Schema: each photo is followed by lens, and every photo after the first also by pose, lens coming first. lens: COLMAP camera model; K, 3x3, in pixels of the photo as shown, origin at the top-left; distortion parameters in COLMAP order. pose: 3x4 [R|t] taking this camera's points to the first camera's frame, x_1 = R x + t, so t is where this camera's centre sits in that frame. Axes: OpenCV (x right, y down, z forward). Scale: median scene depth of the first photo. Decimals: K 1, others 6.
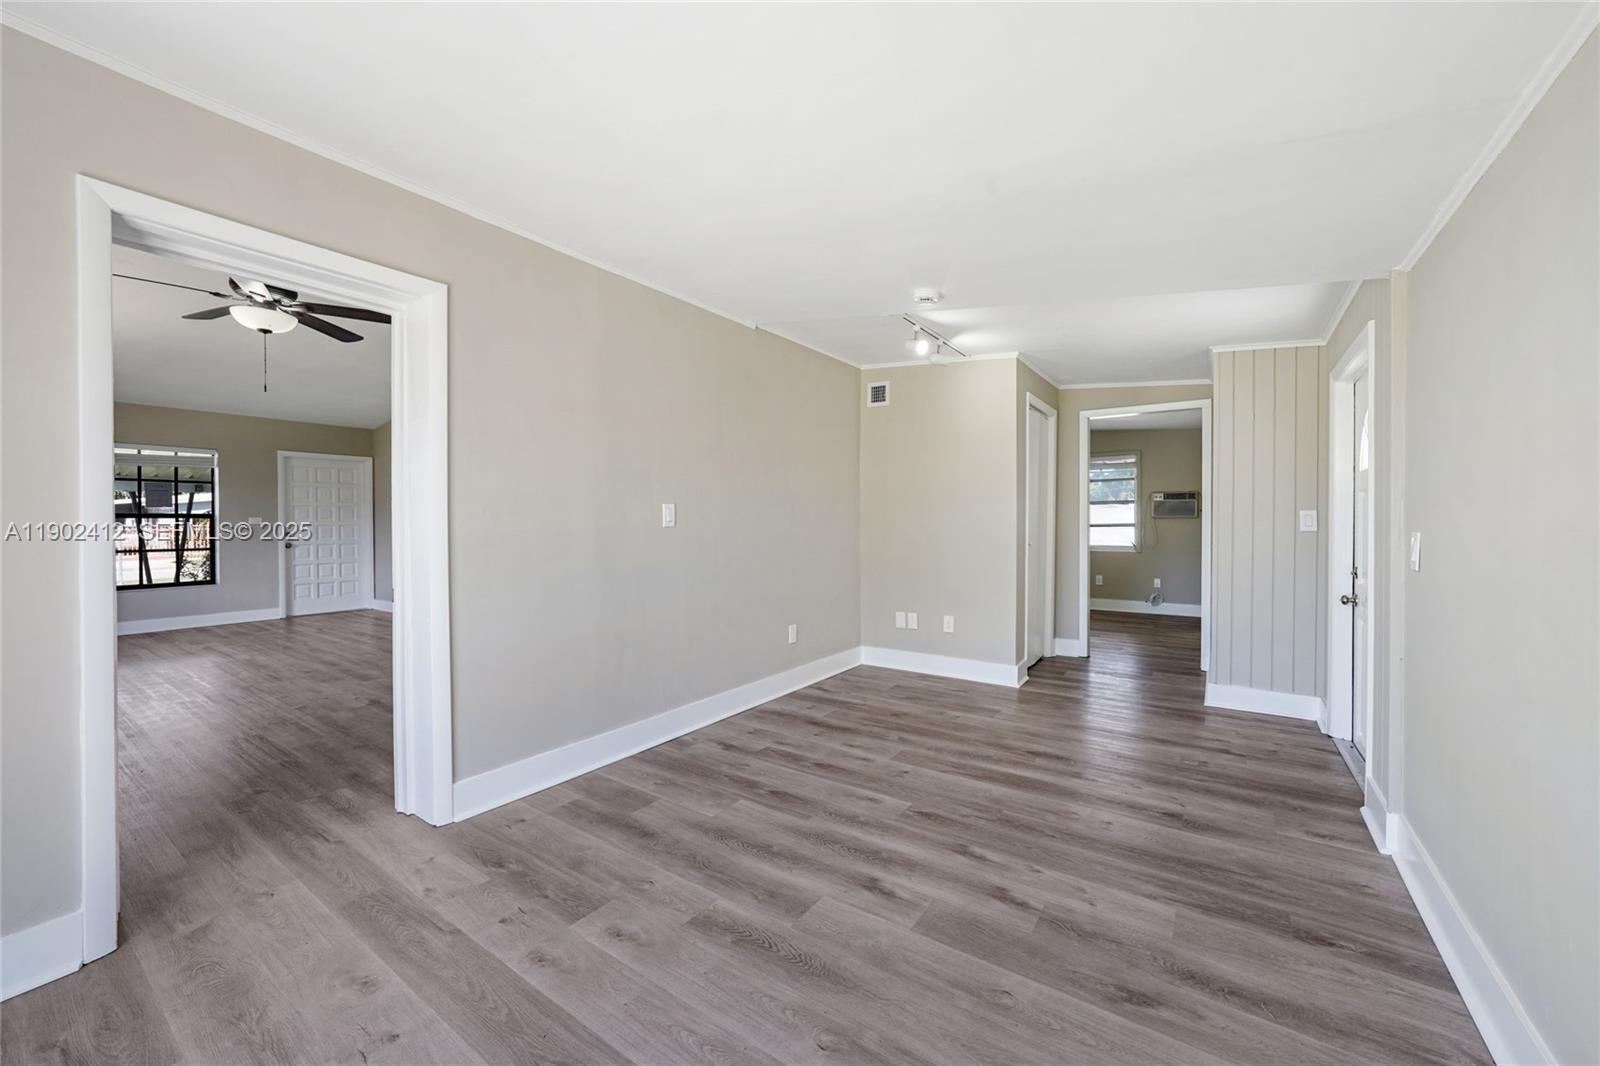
lens RADIAL K [[609.6, 0, 800.0], [0, 609.6, 533.0], [0, 0, 1]] dist [-0.010270, 0.000082]
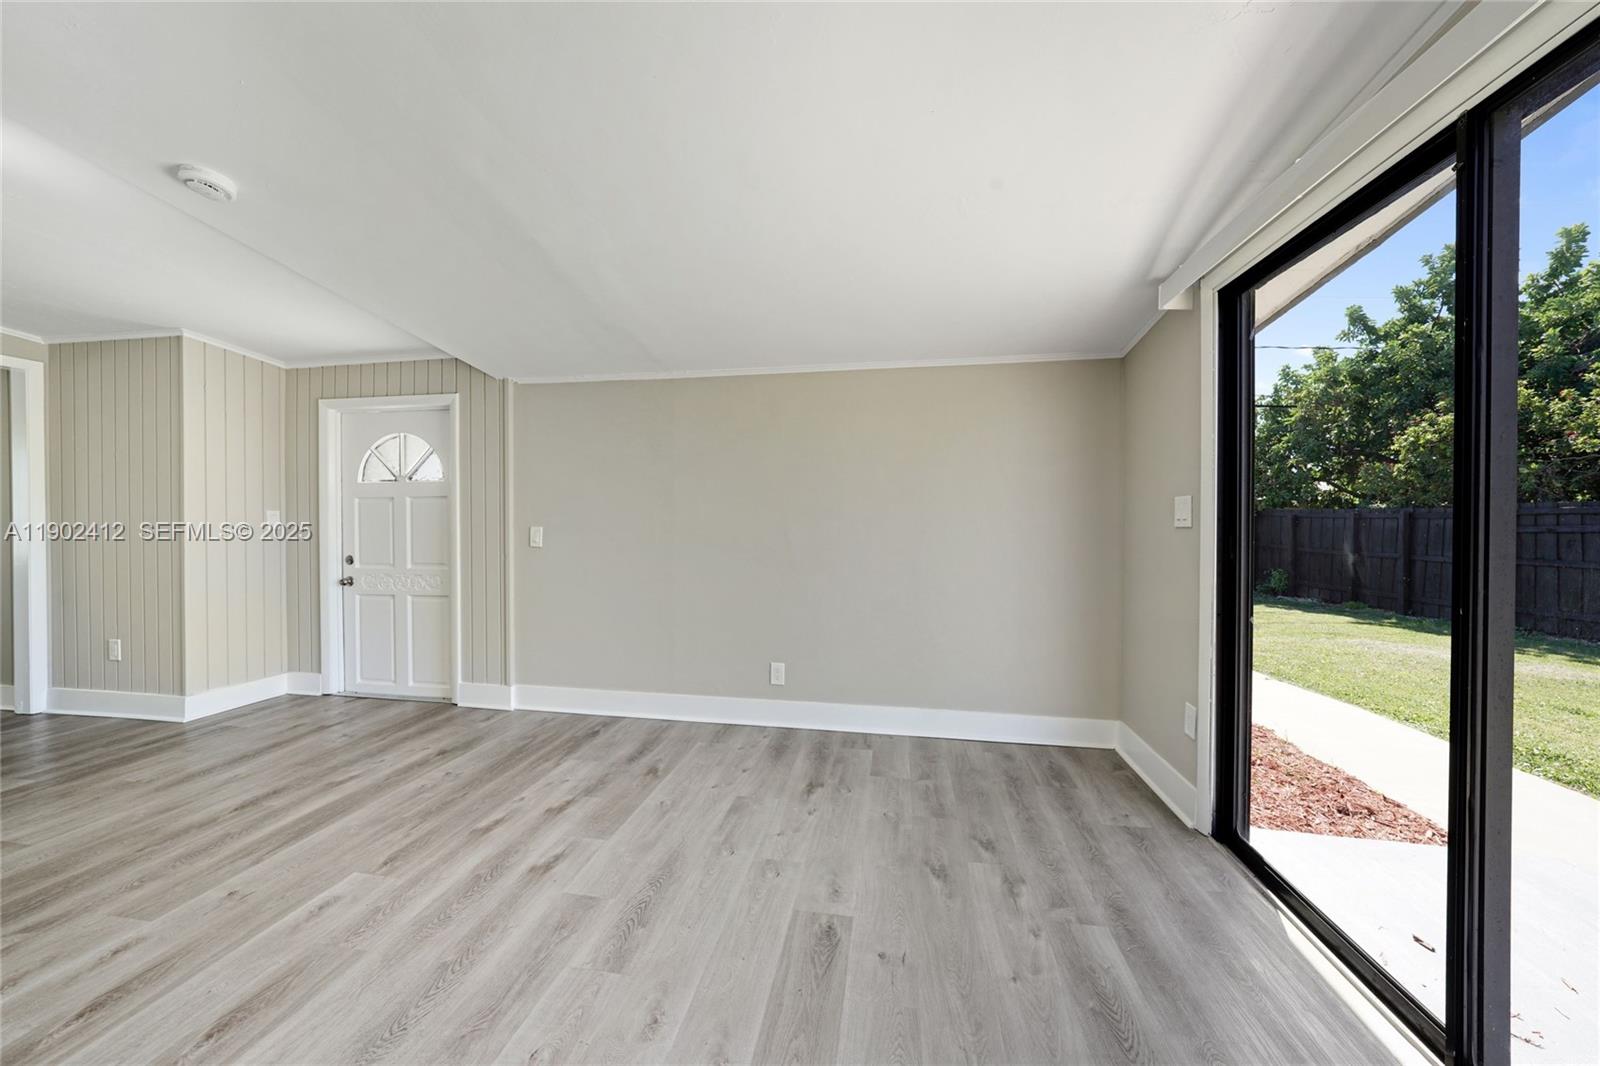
lens RADIAL K [[566.9, 0, 810.3], [0, 566.9, 529.3], [0, 0, 1]] dist [-0.019062, 0.000198]
pose [[-0.444564, -0.010542, 0.895685, -0.859856], [0.013998, 0.999727, 0.018714, -0.013614], [-0.895638, 0.020857, -0.444295, 0.915327]]
